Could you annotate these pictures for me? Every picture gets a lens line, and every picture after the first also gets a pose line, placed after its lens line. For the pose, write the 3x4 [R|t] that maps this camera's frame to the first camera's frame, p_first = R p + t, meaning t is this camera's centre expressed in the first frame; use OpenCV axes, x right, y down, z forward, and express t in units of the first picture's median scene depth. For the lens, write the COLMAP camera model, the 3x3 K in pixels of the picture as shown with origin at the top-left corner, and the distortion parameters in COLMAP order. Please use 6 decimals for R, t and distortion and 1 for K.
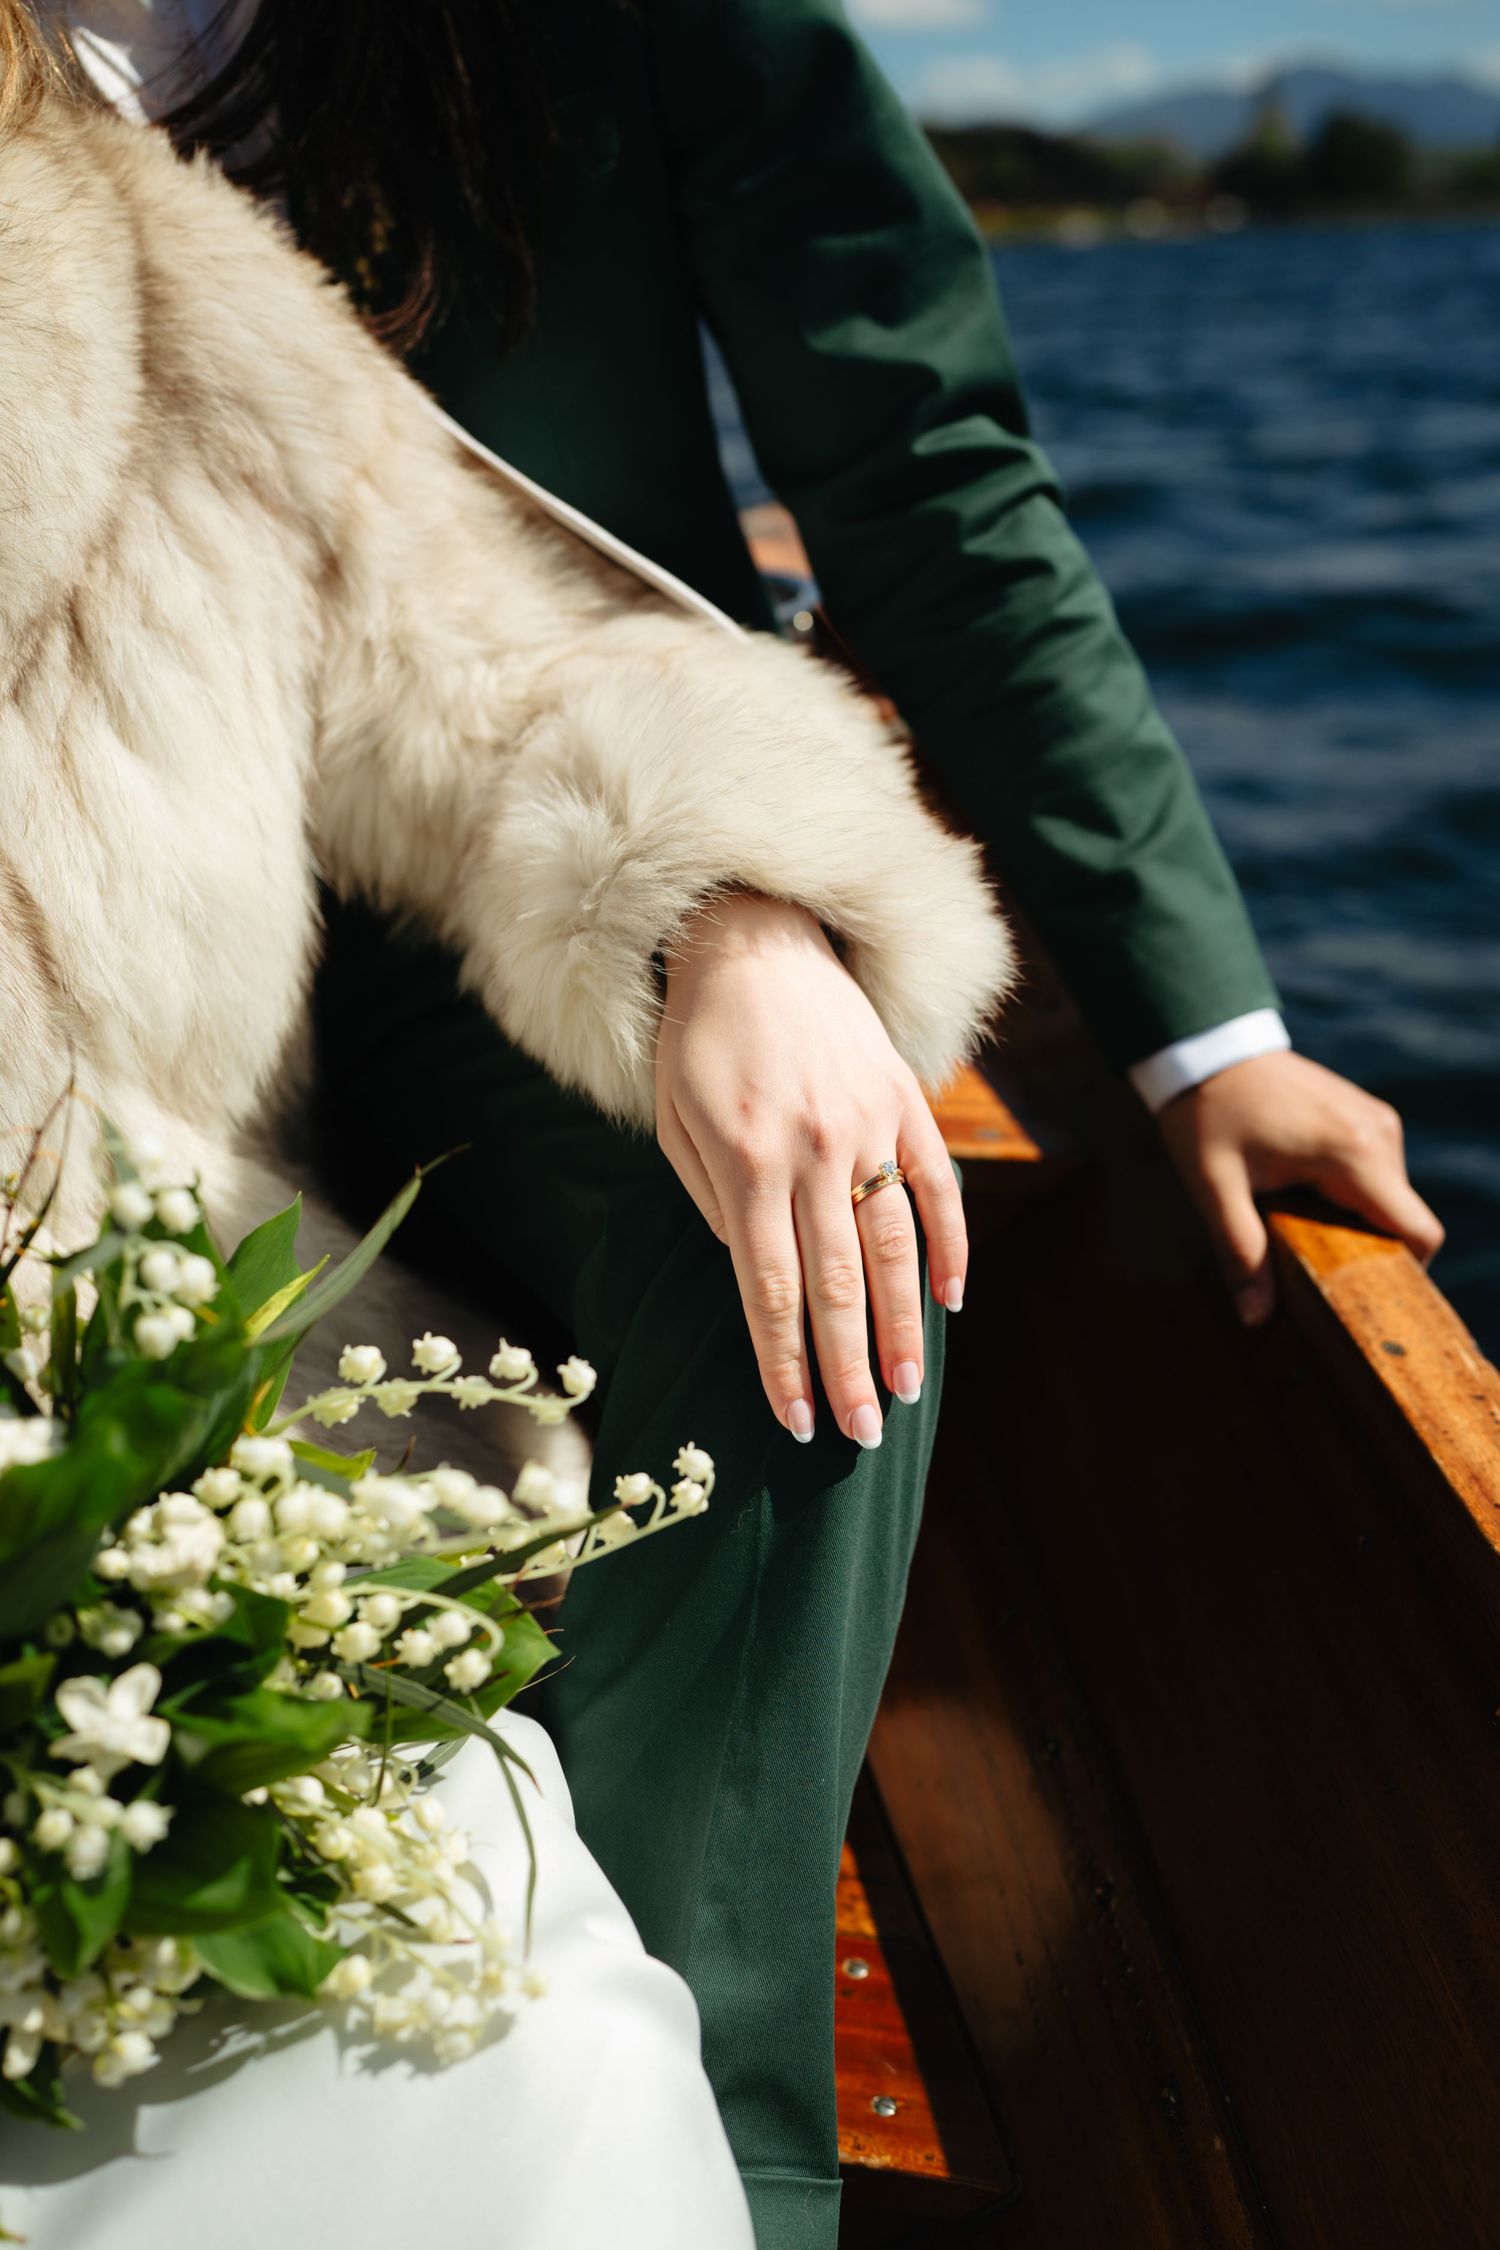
lens RADIAL K [[2170.7, 0, 750.0], [0, 2170.7, 1125.0], [0, 0, 1]] dist [0.002155, -0.003425]
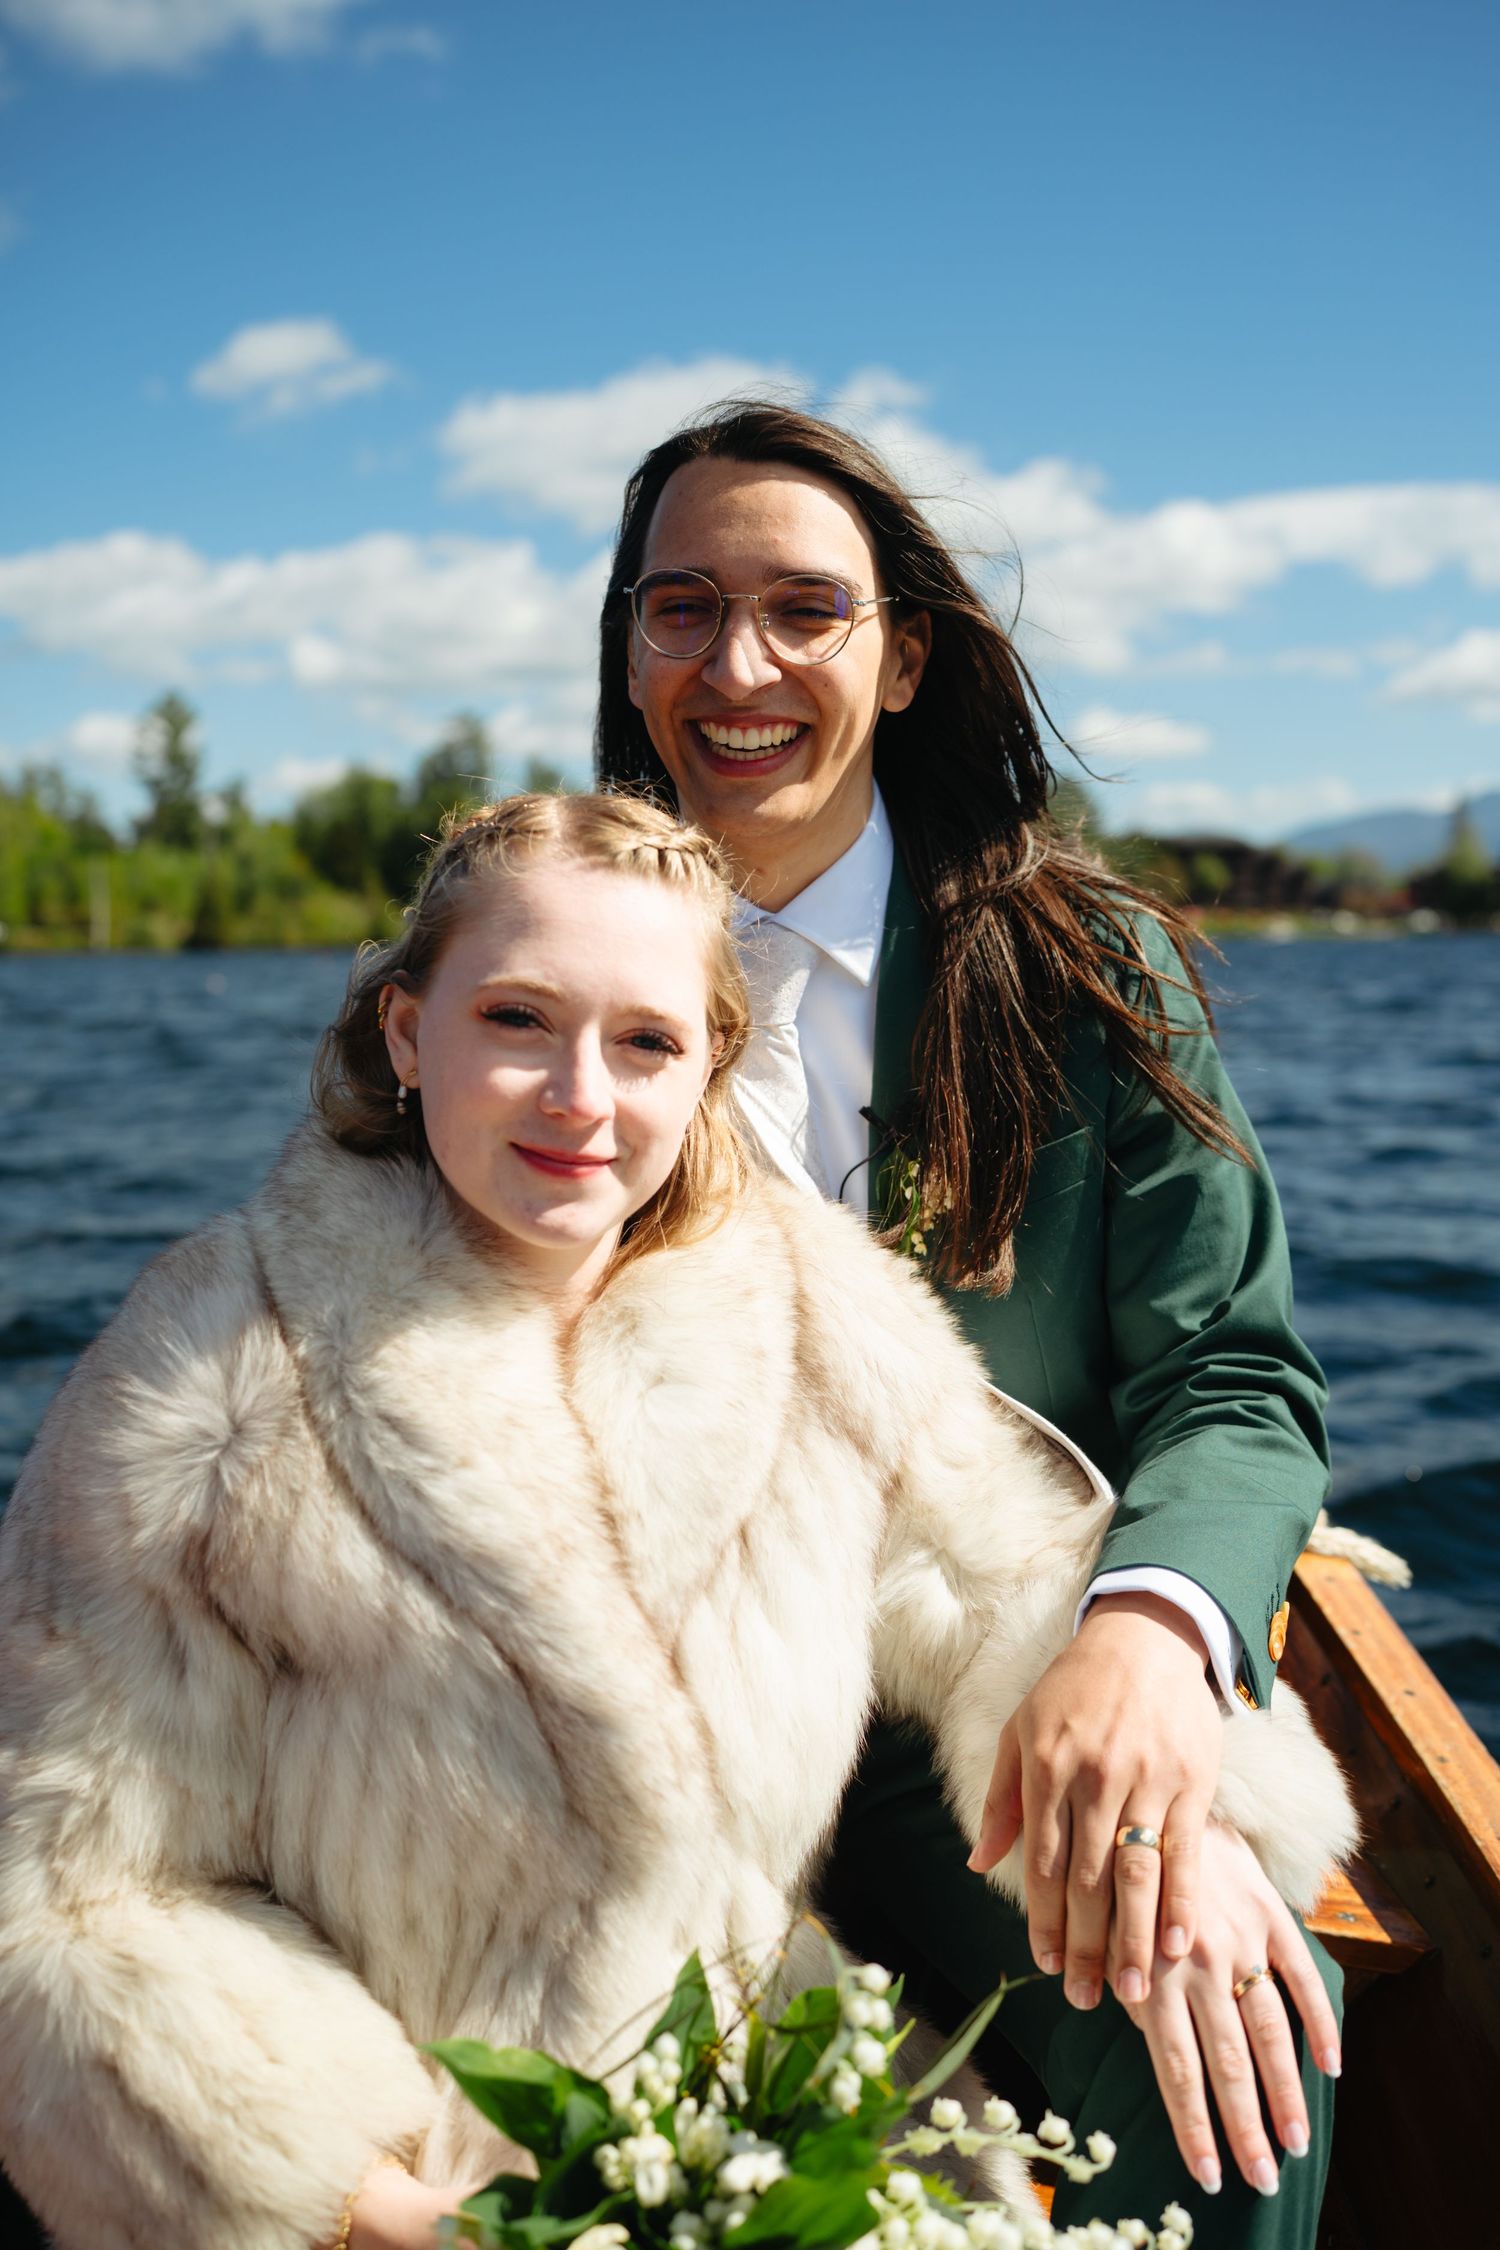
lens RADIAL K [[2170.7, 0, 750.0], [0, 2170.7, 1125.0], [0, 0, 1]] dist [0.002155, -0.003425]
pose [[0.993317, 0.090958, -0.071054, -0.225709], [-0.104928, 0.968086, -0.227594, -0.164211], [0.048085, 0.233528, 0.971160, -0.521558]]
